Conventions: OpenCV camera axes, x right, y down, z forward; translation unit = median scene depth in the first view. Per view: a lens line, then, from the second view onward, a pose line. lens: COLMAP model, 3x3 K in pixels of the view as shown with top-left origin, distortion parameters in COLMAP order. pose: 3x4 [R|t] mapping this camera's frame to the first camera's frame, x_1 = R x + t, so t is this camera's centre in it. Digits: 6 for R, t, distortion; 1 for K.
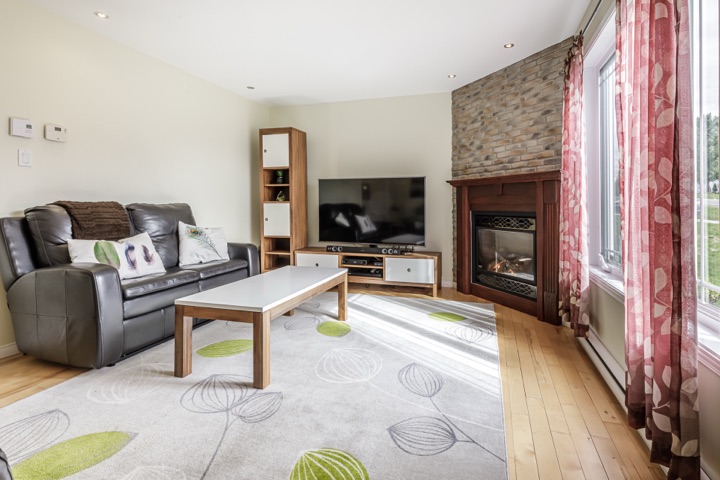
lens RADIAL K [[330.1, 0, 360.0], [0, 330.1, 203.4], [0, 0, 1]] dist [0.000662, 0.000471]
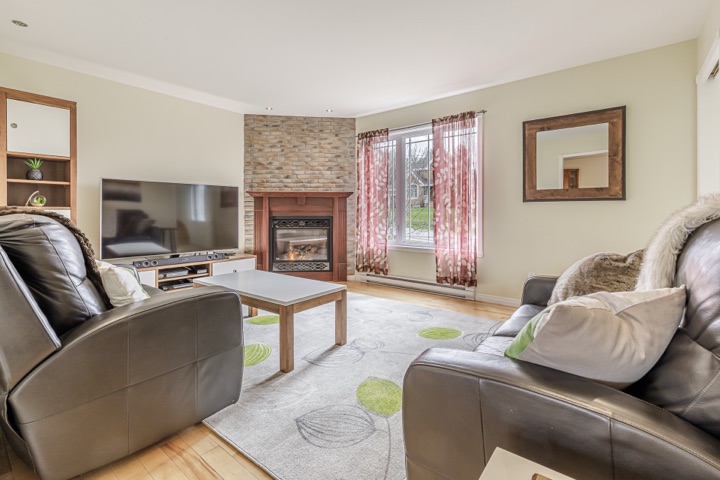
lens RADIAL K [[336.1, 0, 360.1], [0, 336.1, 212.3], [0, 0, 1]] dist [-0.001147, -0.000267]
pose [[0.388055, -0.002683, 0.921632, -0.823365], [-0.004354, 0.999979, 0.004745, -0.000509], [-0.921626, -0.005854, 0.388035, 0.203476]]
